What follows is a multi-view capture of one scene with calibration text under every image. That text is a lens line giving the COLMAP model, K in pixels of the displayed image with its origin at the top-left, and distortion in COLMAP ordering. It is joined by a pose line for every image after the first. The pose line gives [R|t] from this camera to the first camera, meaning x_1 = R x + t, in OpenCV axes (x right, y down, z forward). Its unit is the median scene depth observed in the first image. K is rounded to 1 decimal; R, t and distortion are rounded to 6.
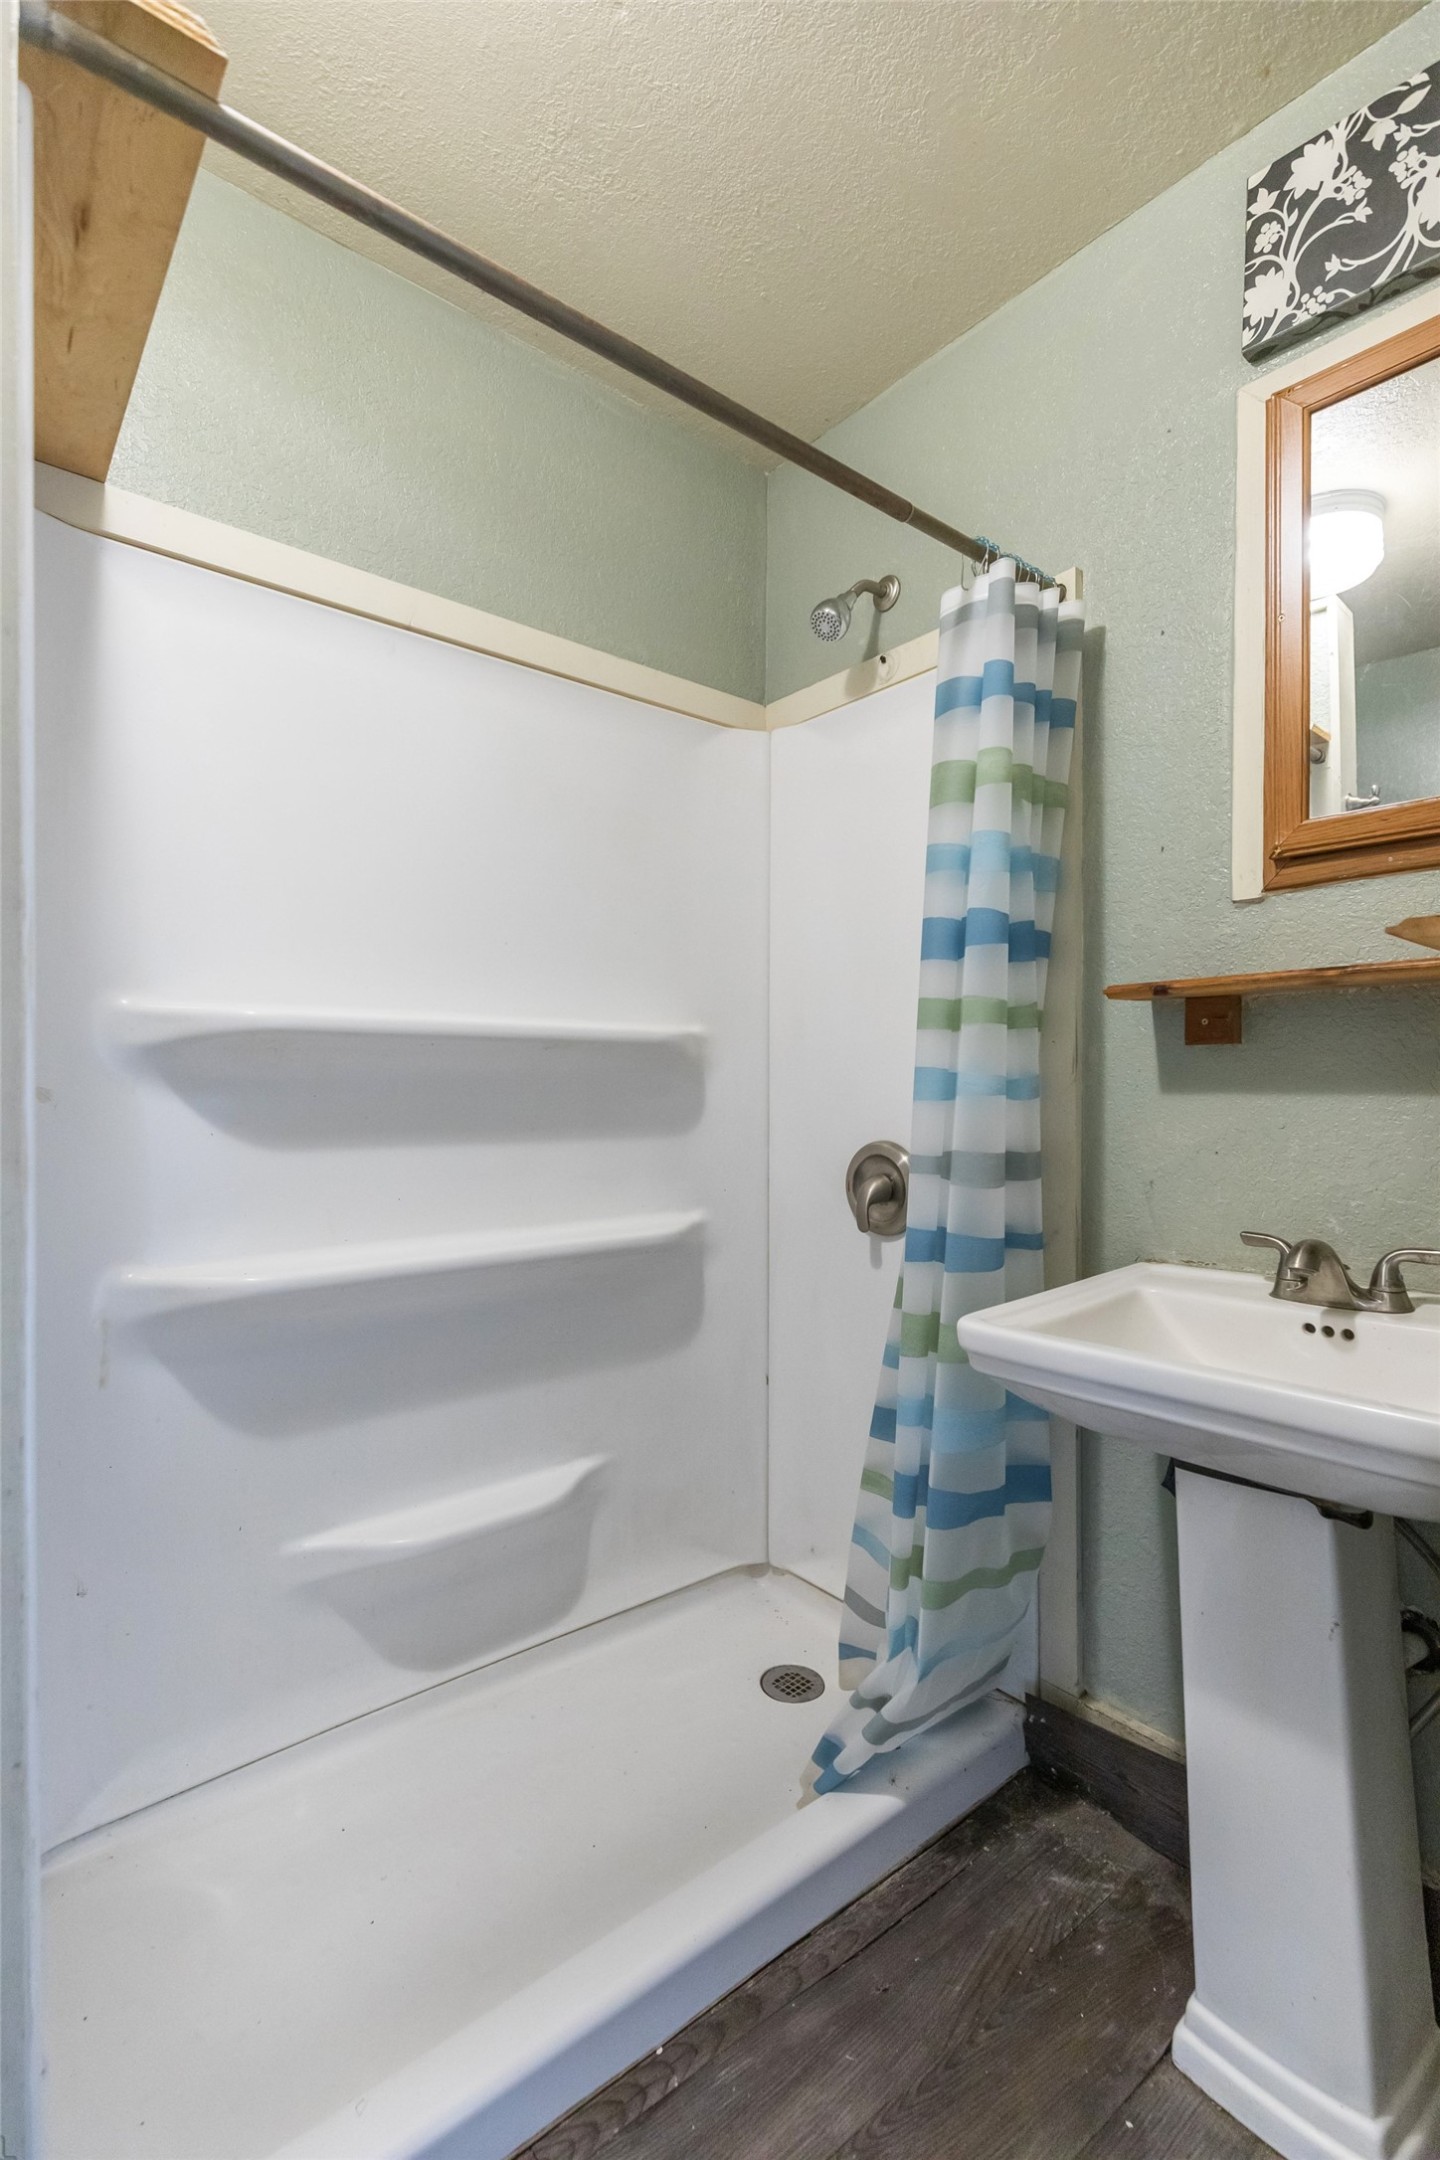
lens RADIAL K [[999.0, 0, 717.1], [0, 999.0, 1034.4], [0, 0, 1]] dist [0.003147, -0.000370]
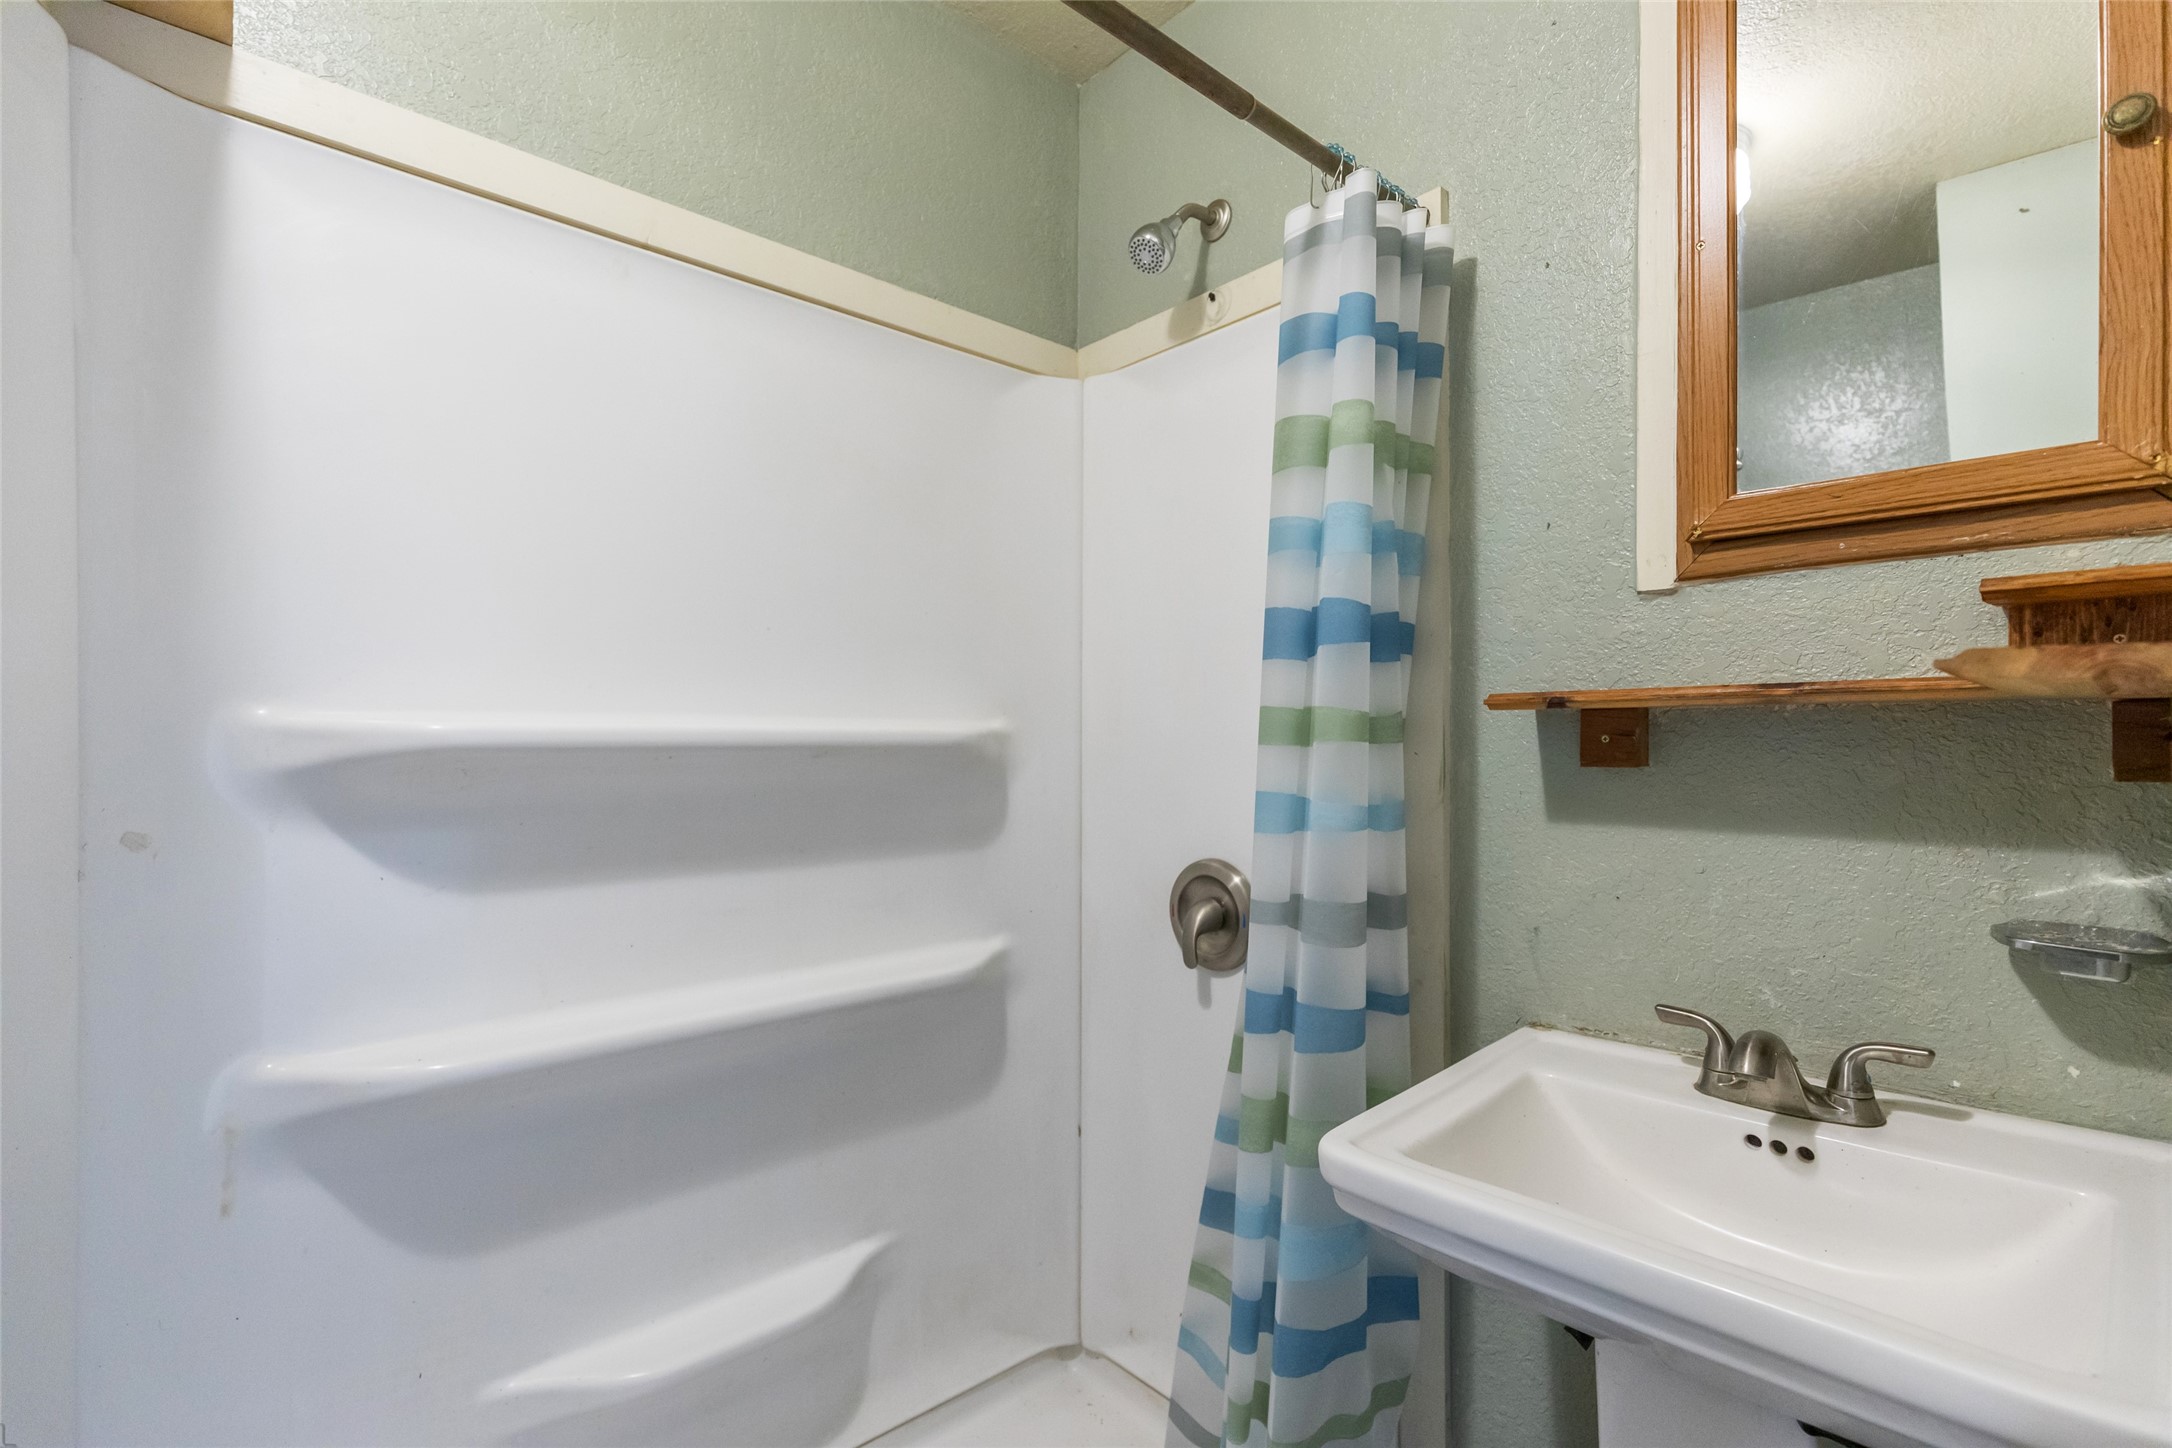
lens RADIAL K [[986.7, 0, 1084.0], [0, 986.7, 727.0], [0, 0, 1]] dist [-0.004002, -0.000261]
pose [[0.998720, -0.003456, 0.050456, 0.014754], [0.001413, 0.999179, 0.040480, -0.051847], [-0.050554, -0.040357, 0.997906, 0.192413]]
